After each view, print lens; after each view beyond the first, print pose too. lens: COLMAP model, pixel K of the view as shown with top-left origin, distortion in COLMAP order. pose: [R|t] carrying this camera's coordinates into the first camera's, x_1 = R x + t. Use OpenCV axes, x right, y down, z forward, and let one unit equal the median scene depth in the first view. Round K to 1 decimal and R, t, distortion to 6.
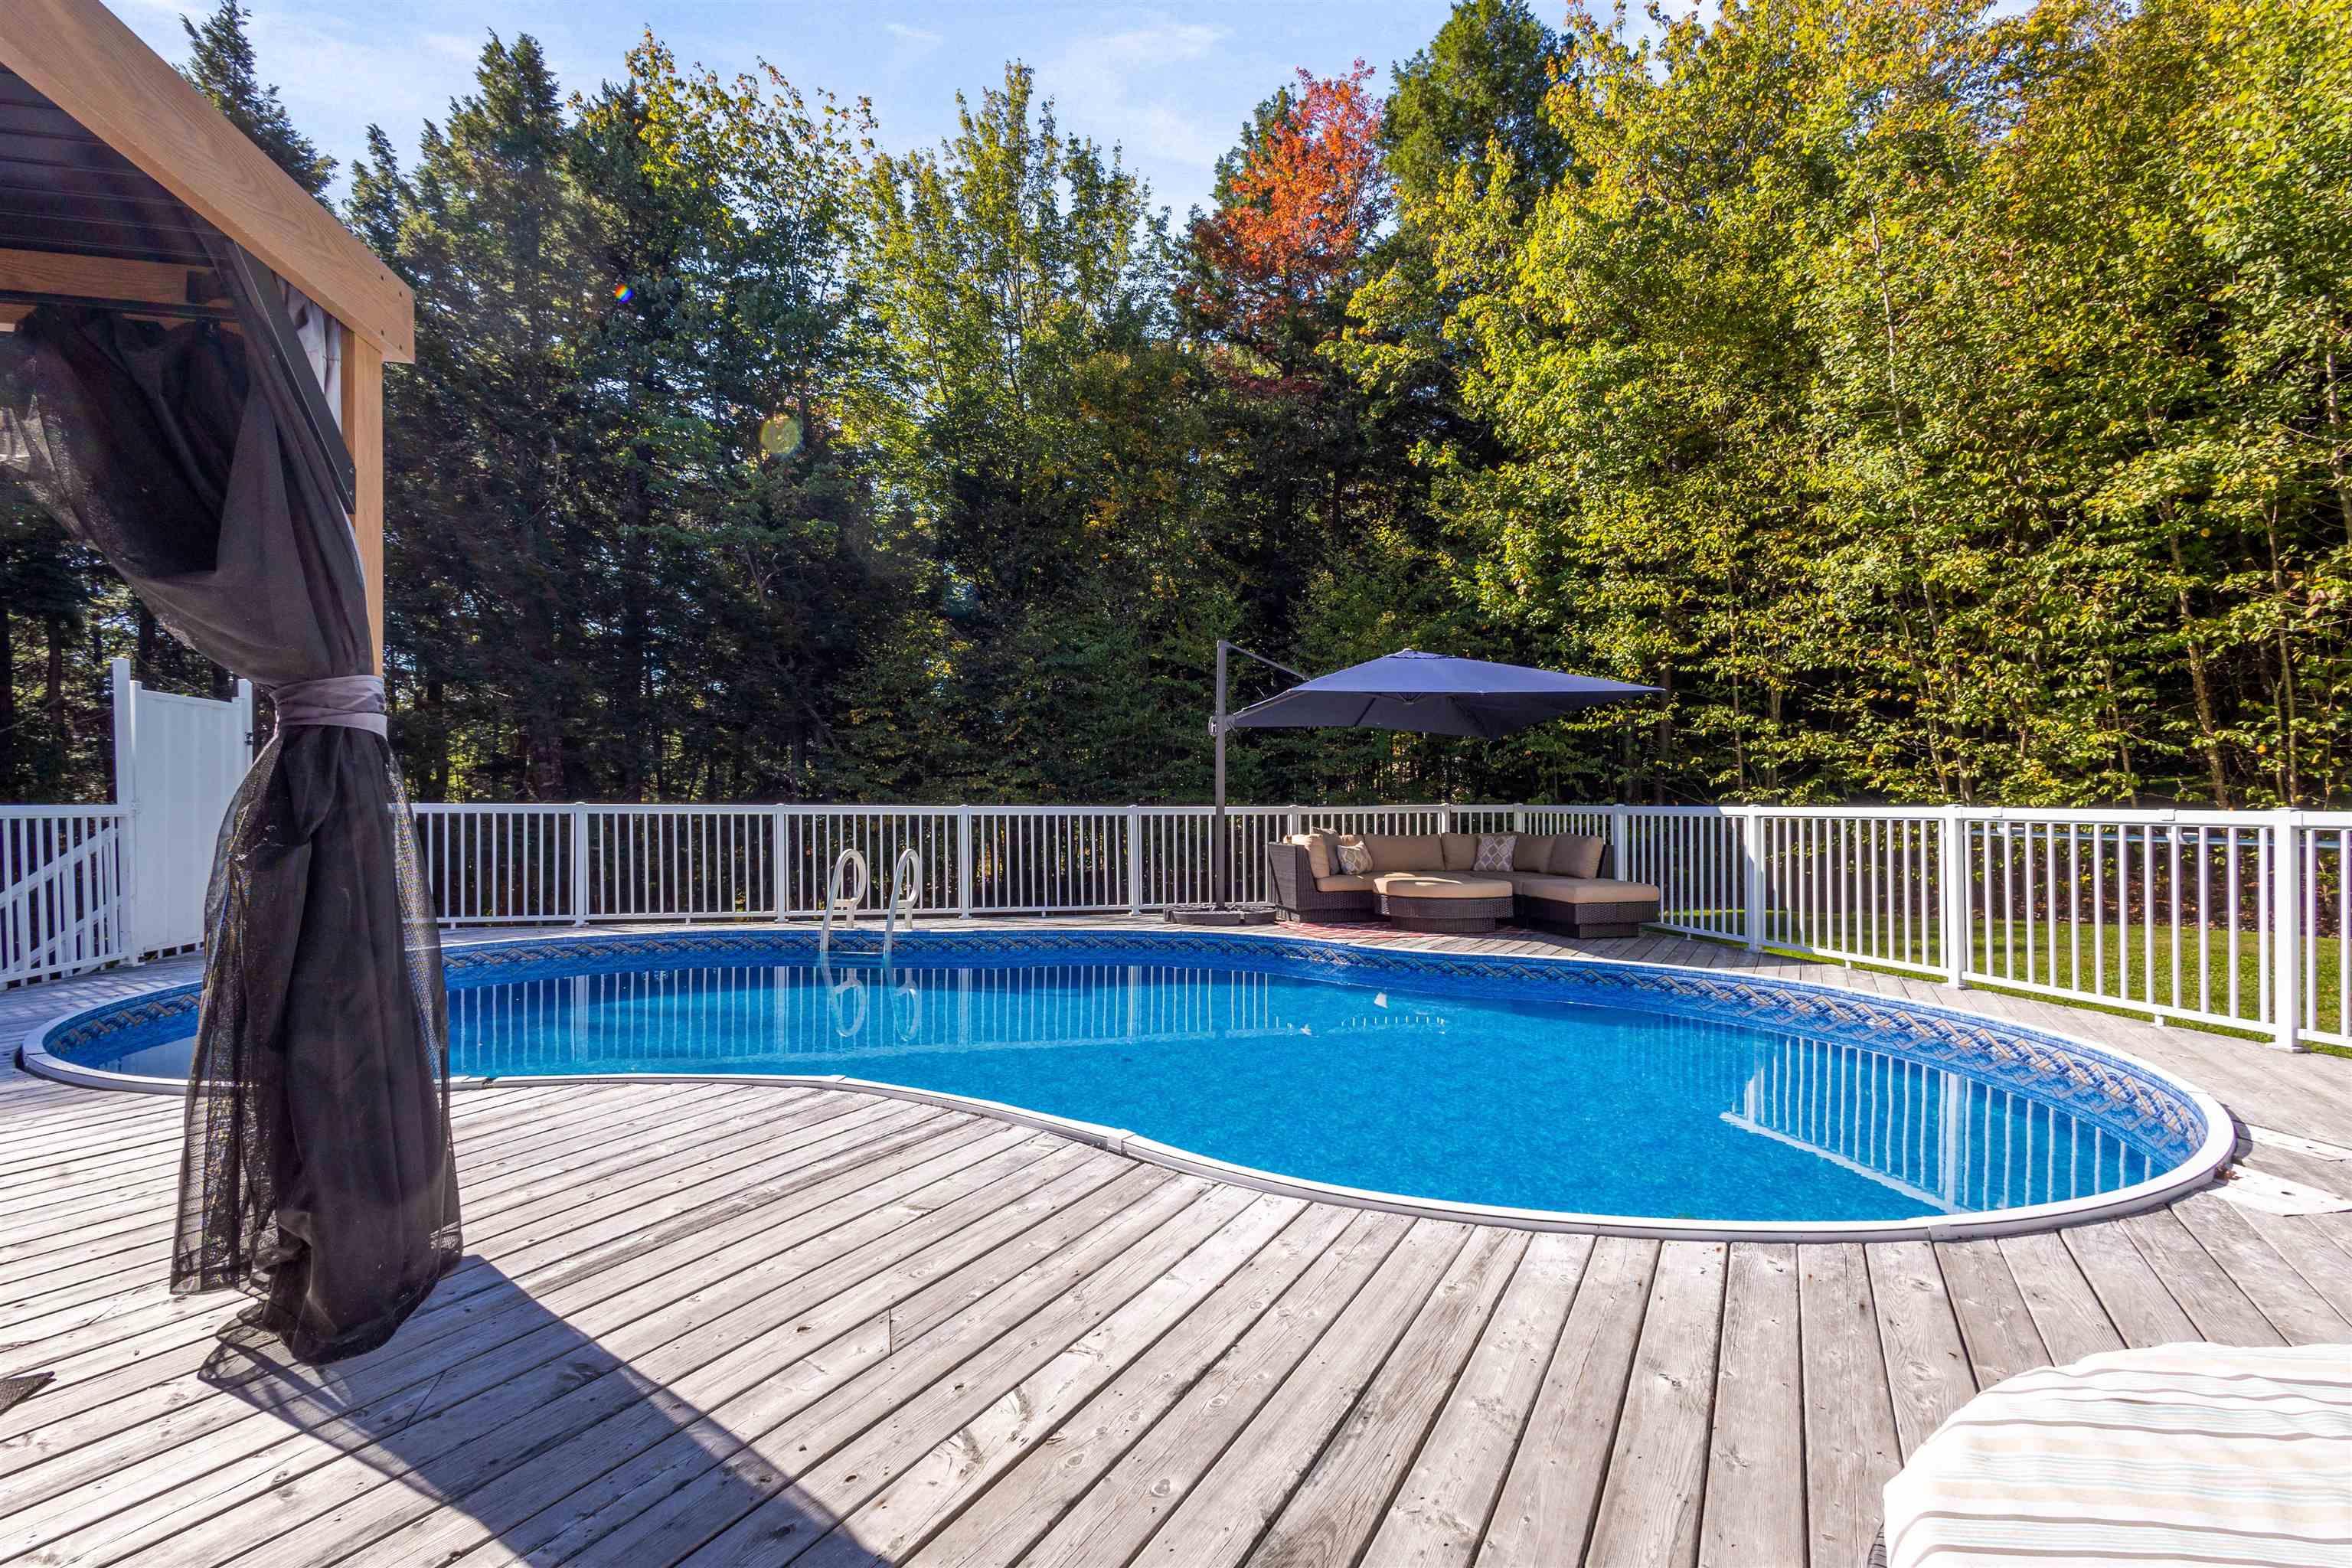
lens RADIAL K [[1101.5, 0, 1184.1], [0, 1101.5, 799.2], [0, 0, 1]] dist [0.003667, 0.000494]
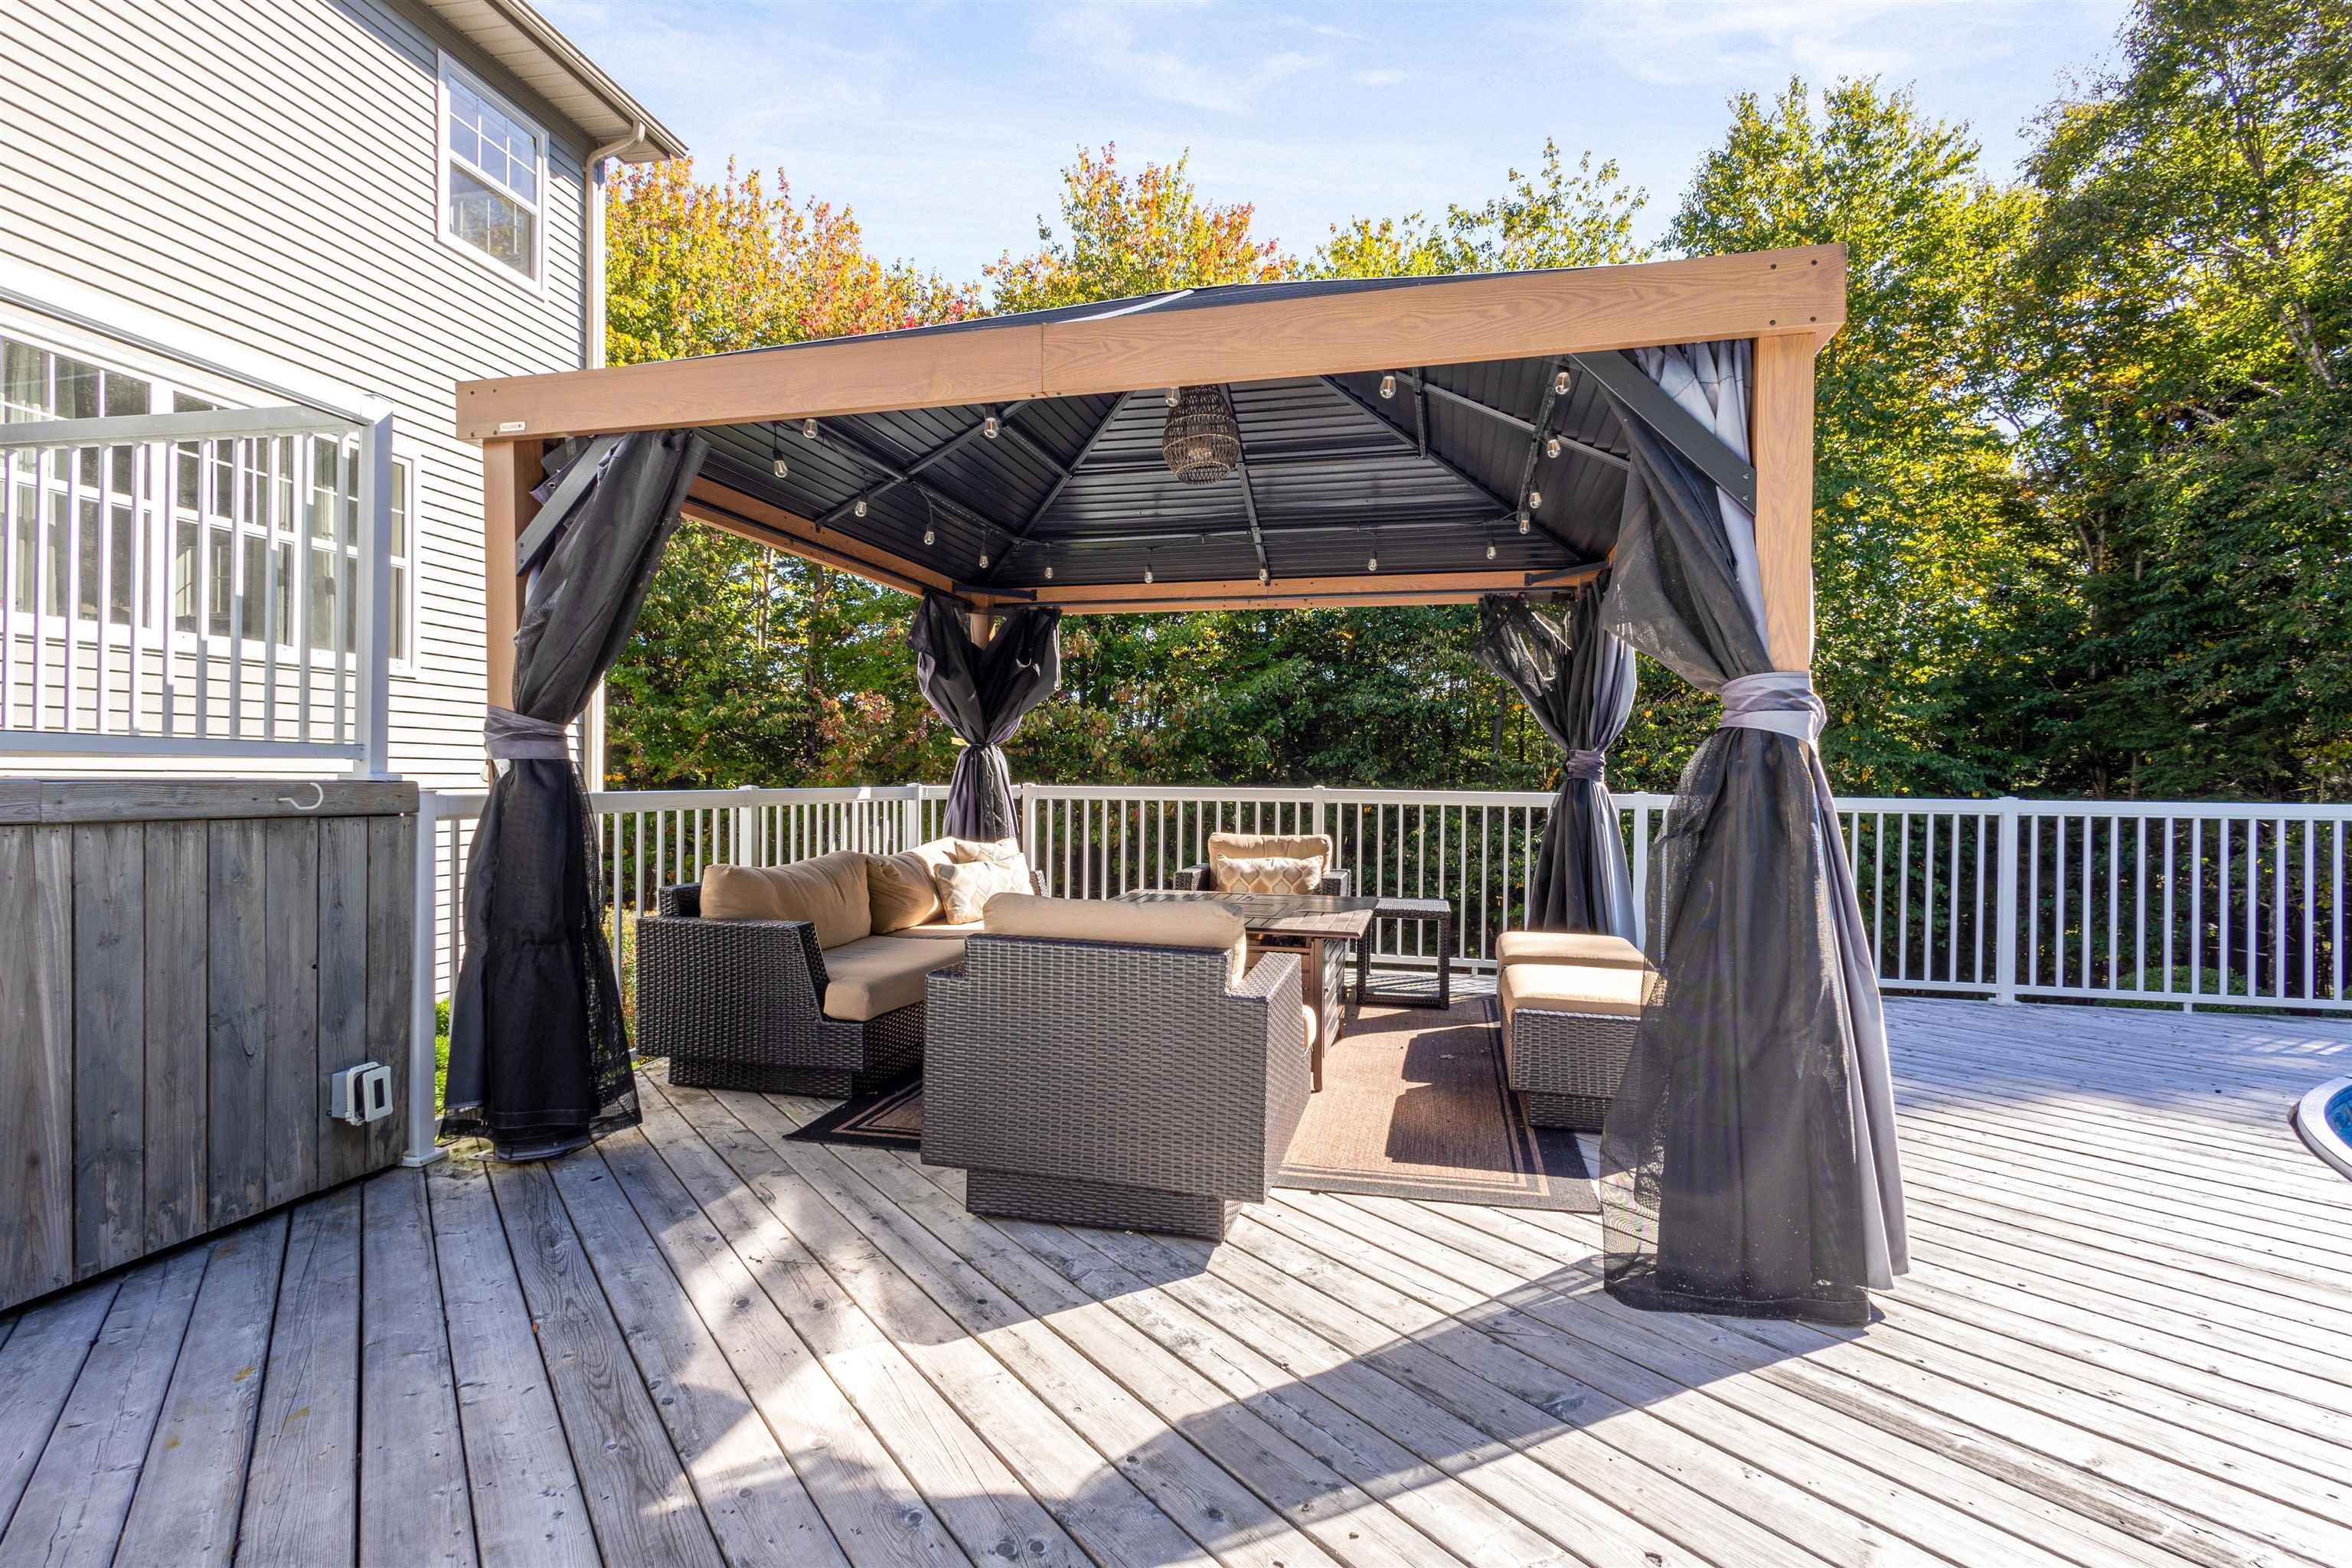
lens RADIAL K [[1108.1, 0, 1166.0], [0, 1108.1, 792.0], [0, 0, 1]] dist [-0.002172, -0.000220]
pose [[-0.443021, -0.005948, -0.896492, 0.115124], [-0.011691, 0.999931, -0.000857, 0.002039], [0.896435, 0.010101, -0.443060, 0.288655]]
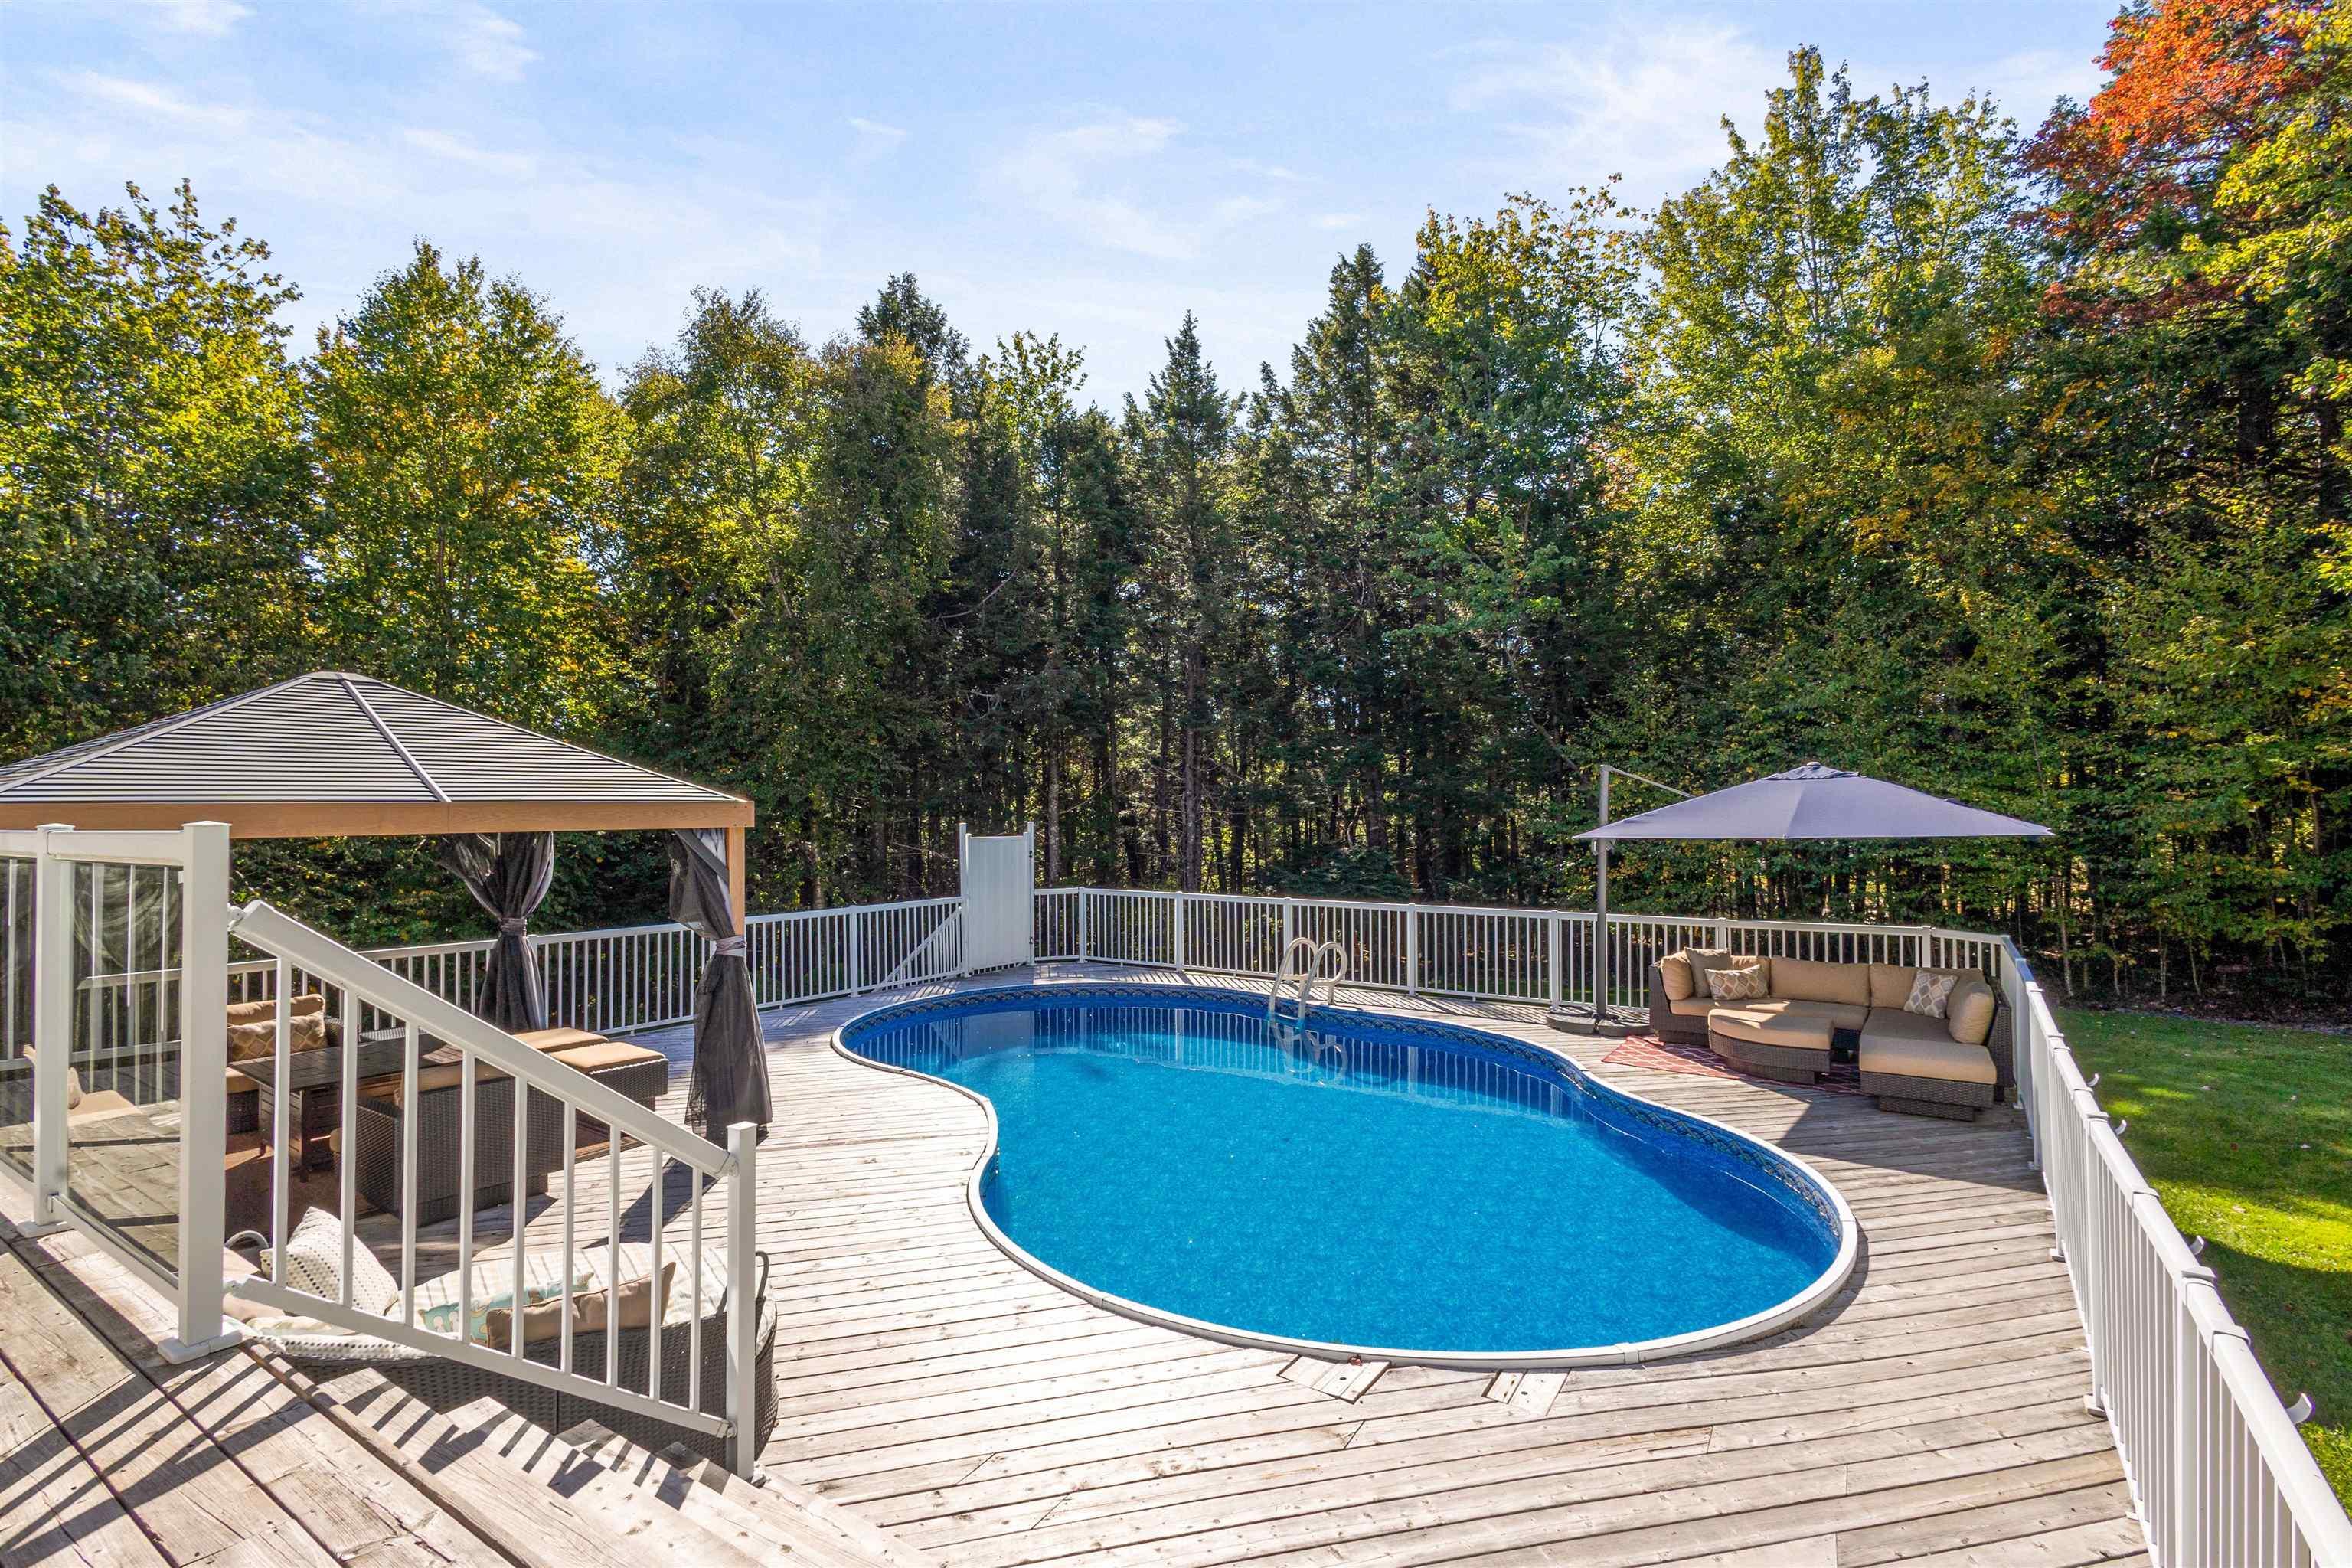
lens RADIAL K [[1108.1, 0, 1166.0], [0, 1108.1, 792.0], [0, 0, 1]] dist [-0.002172, -0.000220]
pose [[0.645291, -0.017159, -0.763744, 0.698595], [0.011599, 0.999853, -0.012664, -0.131851], [0.763849, -0.000687, 0.645395, -0.009339]]
